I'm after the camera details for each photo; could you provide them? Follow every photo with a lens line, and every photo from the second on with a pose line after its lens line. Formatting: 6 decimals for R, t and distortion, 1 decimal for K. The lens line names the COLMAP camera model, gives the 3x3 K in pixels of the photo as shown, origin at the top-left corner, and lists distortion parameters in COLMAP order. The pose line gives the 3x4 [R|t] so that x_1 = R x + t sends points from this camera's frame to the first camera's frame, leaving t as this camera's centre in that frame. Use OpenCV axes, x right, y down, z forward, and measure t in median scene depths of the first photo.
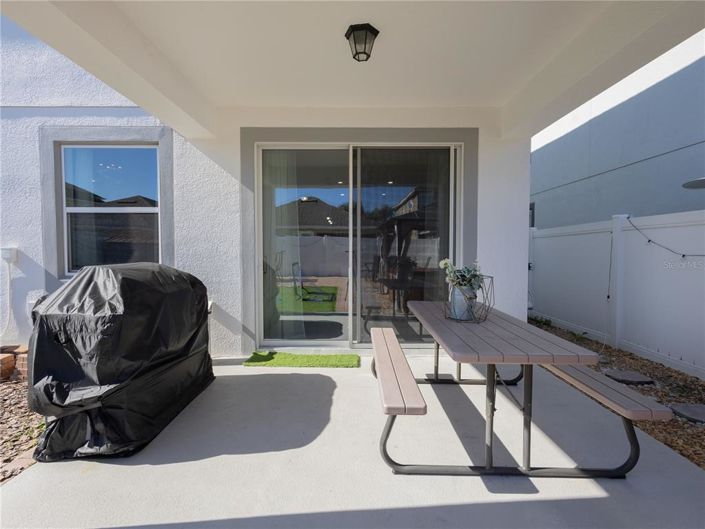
lens RADIAL K [[366.0, 0, 354.1], [0, 366.0, 264.8], [0, 0, 1]] dist [0.015049, 0.000147]
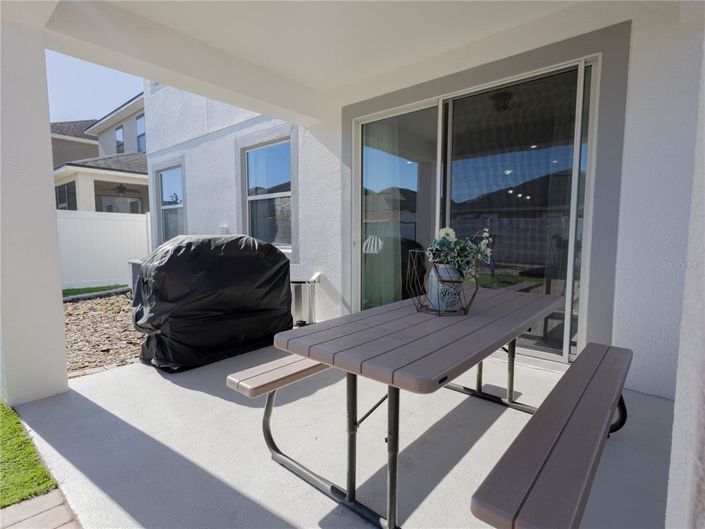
lens RADIAL K [[366.0, 0, 349.1], [0, 366.0, 264.6], [0, 0, 1]] dist [0.015049, 0.000147]
pose [[0.768147, 0.050973, -0.638241, 0.387627], [-0.026995, 0.998518, 0.047257, 0.020275], [0.639704, -0.019071, 0.768385, 0.206308]]
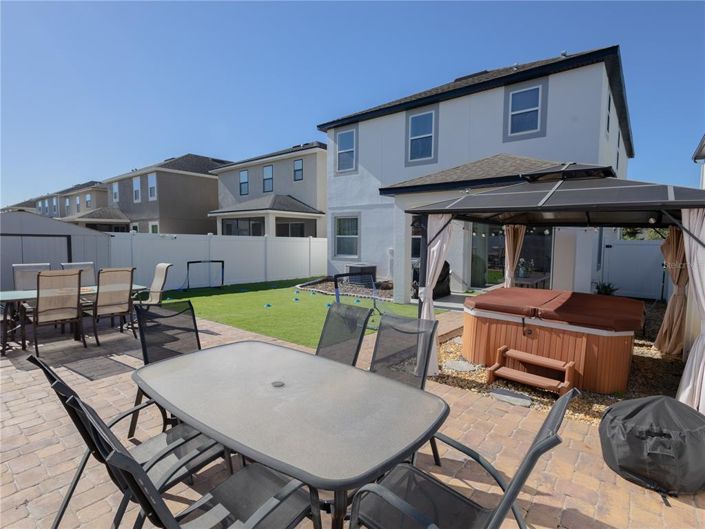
lens RADIAL K [[366.0, 0, 352.3], [0, 366.0, 264.3], [0, 0, 1]] dist [0.015049, 0.000147]
pose [[0.779154, 0.047683, -0.625016, 0.733693], [-0.030928, 0.998812, 0.037646, -0.026863], [0.626069, -0.010001, 0.779704, -1.582615]]
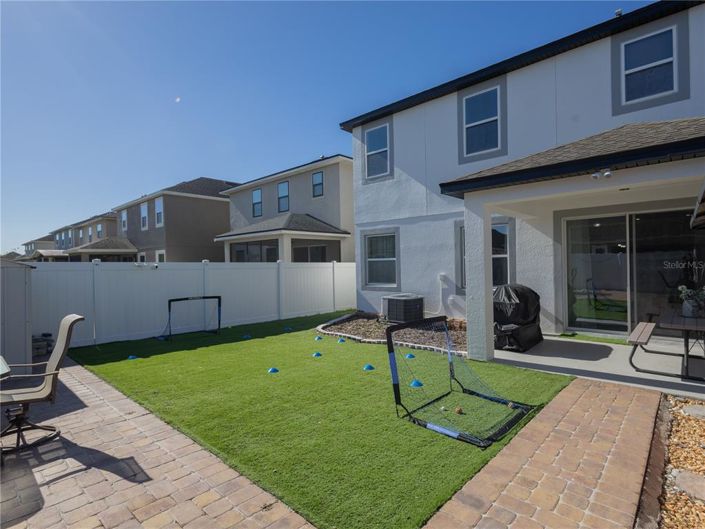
lens RADIAL K [[366.0, 0, 352.9], [0, 366.0, 264.2], [0, 0, 1]] dist [0.015049, 0.000147]
pose [[0.744280, -0.015990, -0.667676, 0.178718], [-0.005072, 0.999549, -0.029592, -0.041267], [0.667848, 0.025411, 0.743864, -1.070513]]
